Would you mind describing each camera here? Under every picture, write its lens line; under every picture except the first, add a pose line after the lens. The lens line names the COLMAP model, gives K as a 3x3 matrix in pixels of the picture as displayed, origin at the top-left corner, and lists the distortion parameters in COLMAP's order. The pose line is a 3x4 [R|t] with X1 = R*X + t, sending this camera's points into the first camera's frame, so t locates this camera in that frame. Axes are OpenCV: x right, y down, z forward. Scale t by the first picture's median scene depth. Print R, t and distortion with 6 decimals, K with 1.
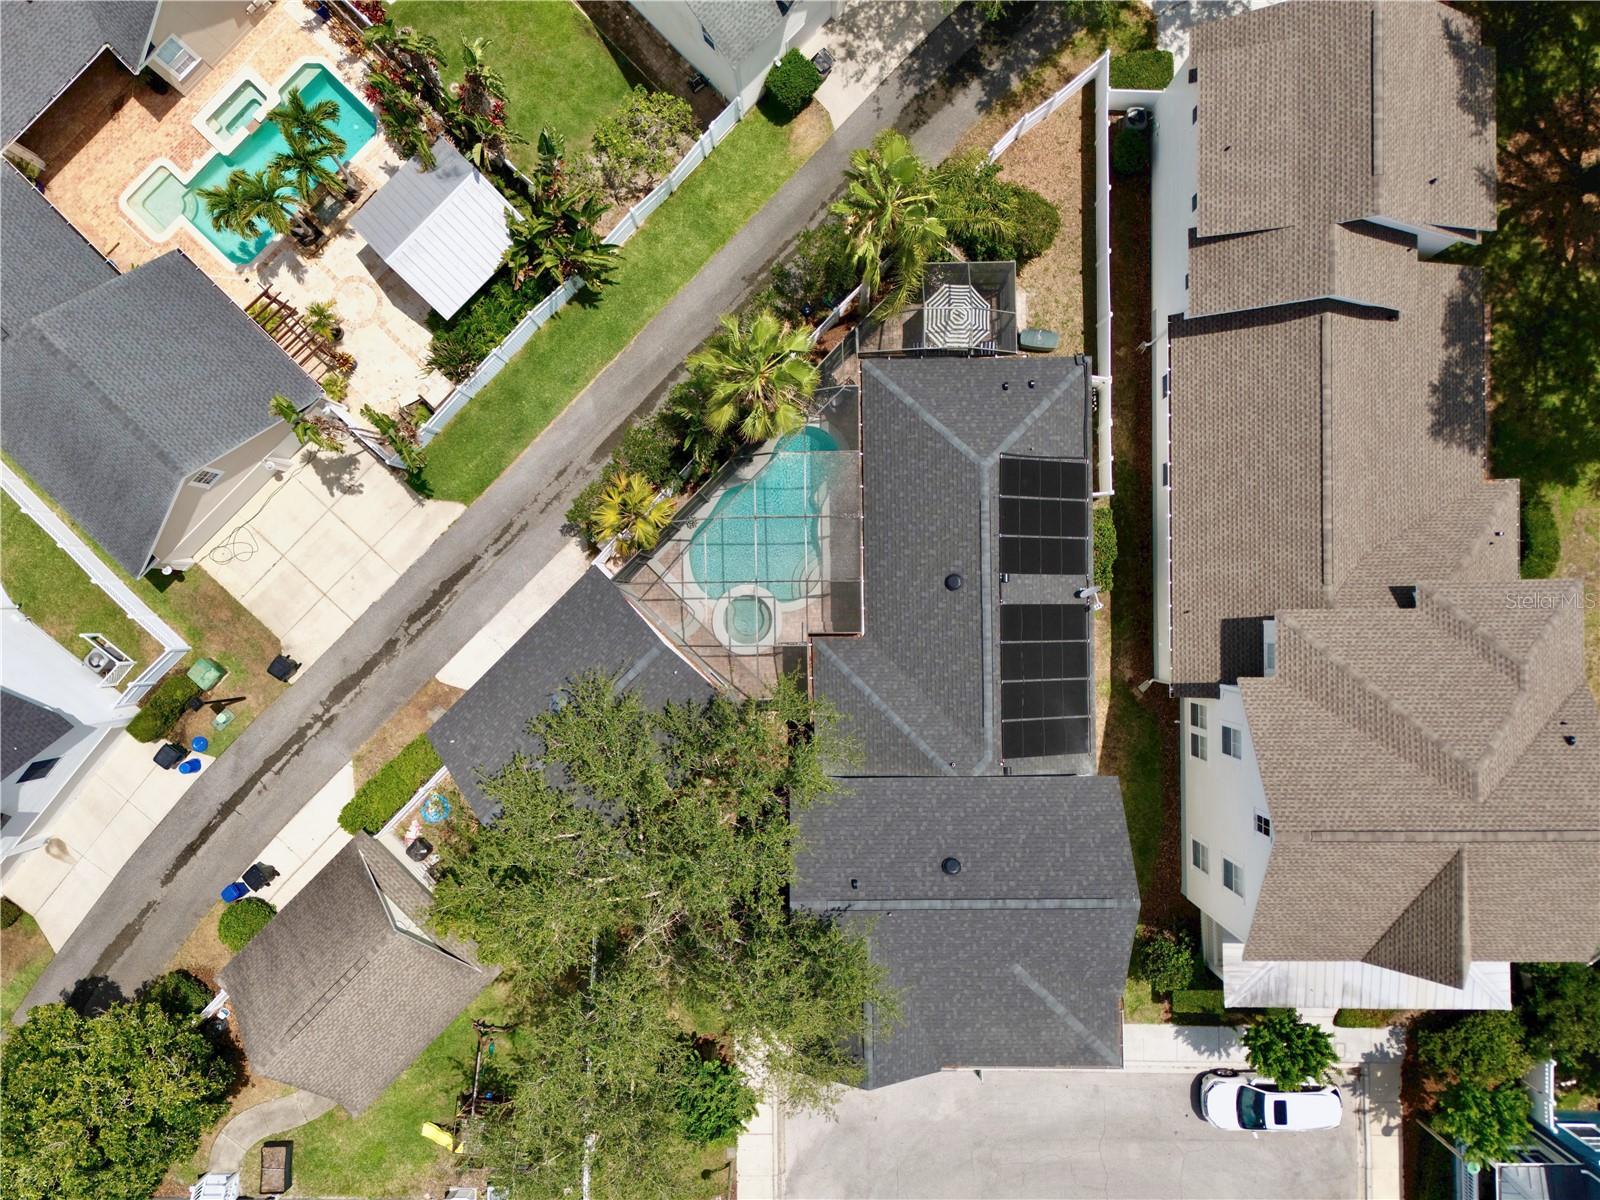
lens RADIAL K [[1179.7, 0, 800.8], [0, 1179.7, 597.1], [0, 0, 1]] dist [0.061430, -0.053629]
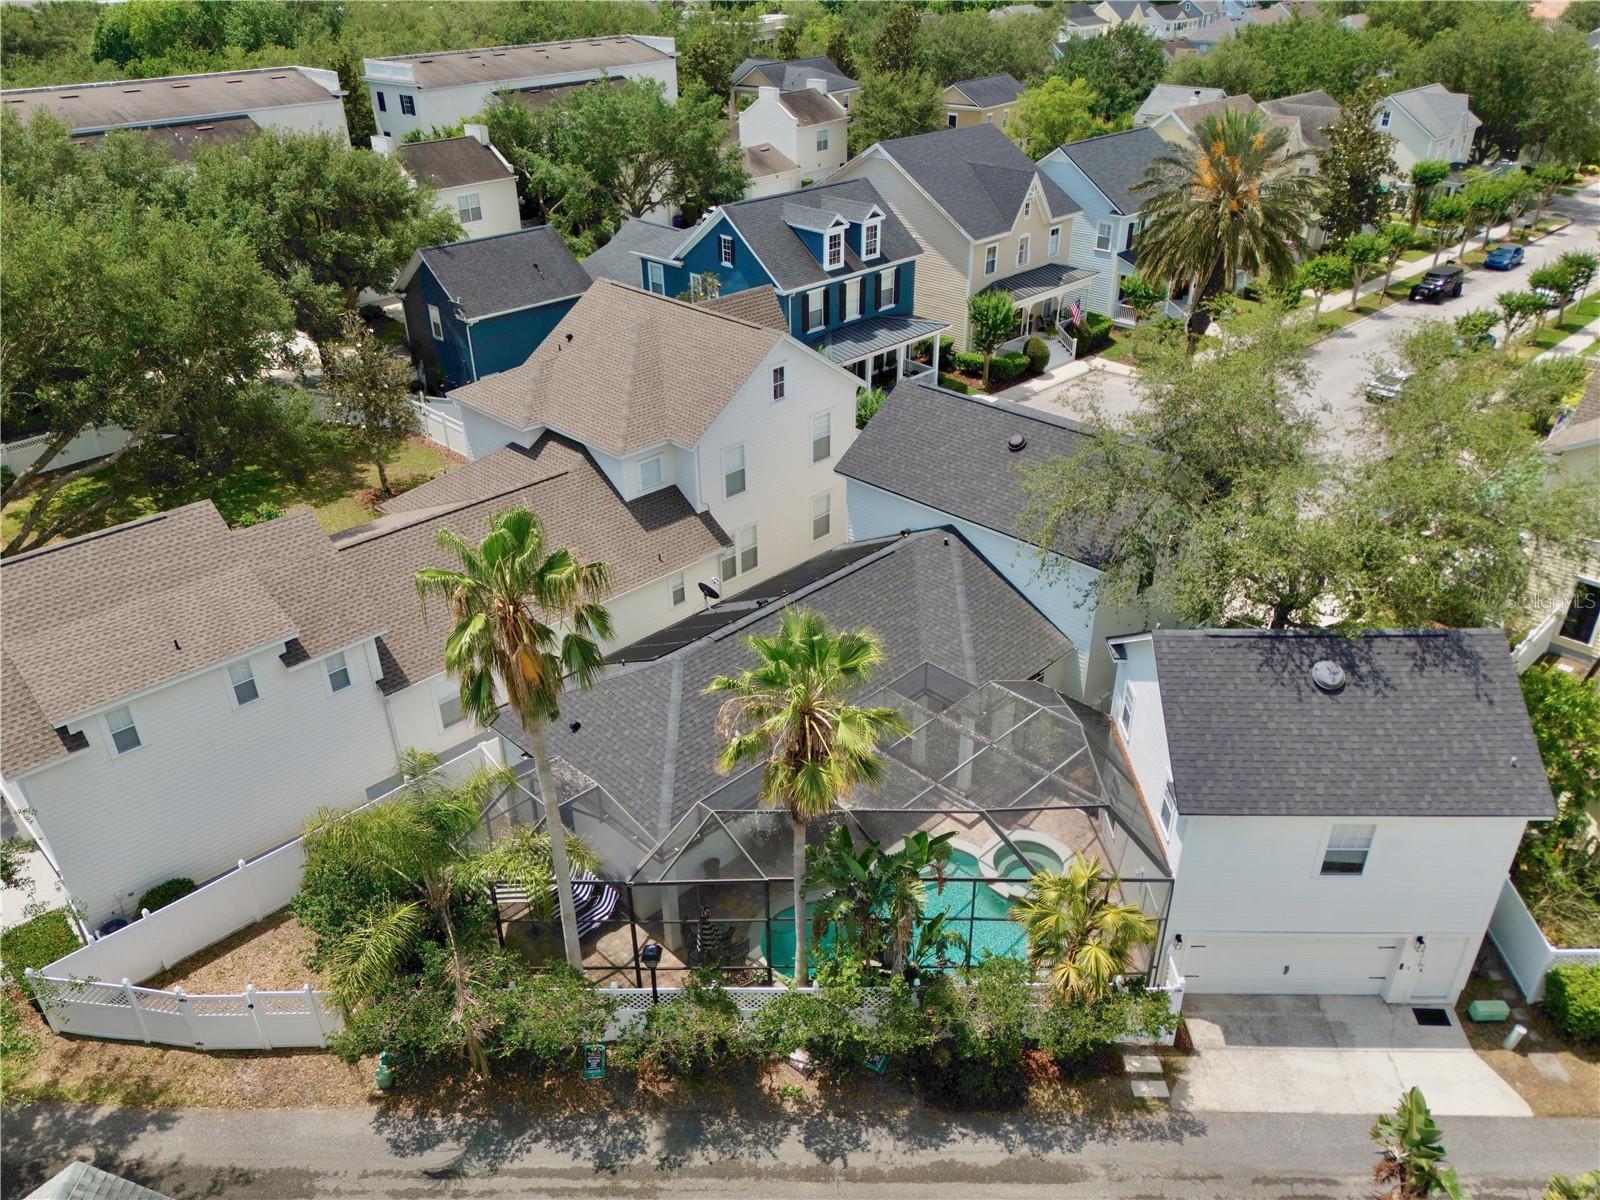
lens RADIAL K [[1179.7, 0, 799.8], [0, 1179.7, 605.5], [0, 0, 1]] dist [0.061430, -0.053629]
pose [[-0.697955, -0.338094, 0.631309, -0.366586], [0.715991, -0.347478, 0.605487, -0.483514], [0.014654, 0.874615, 0.484597, 0.529974]]
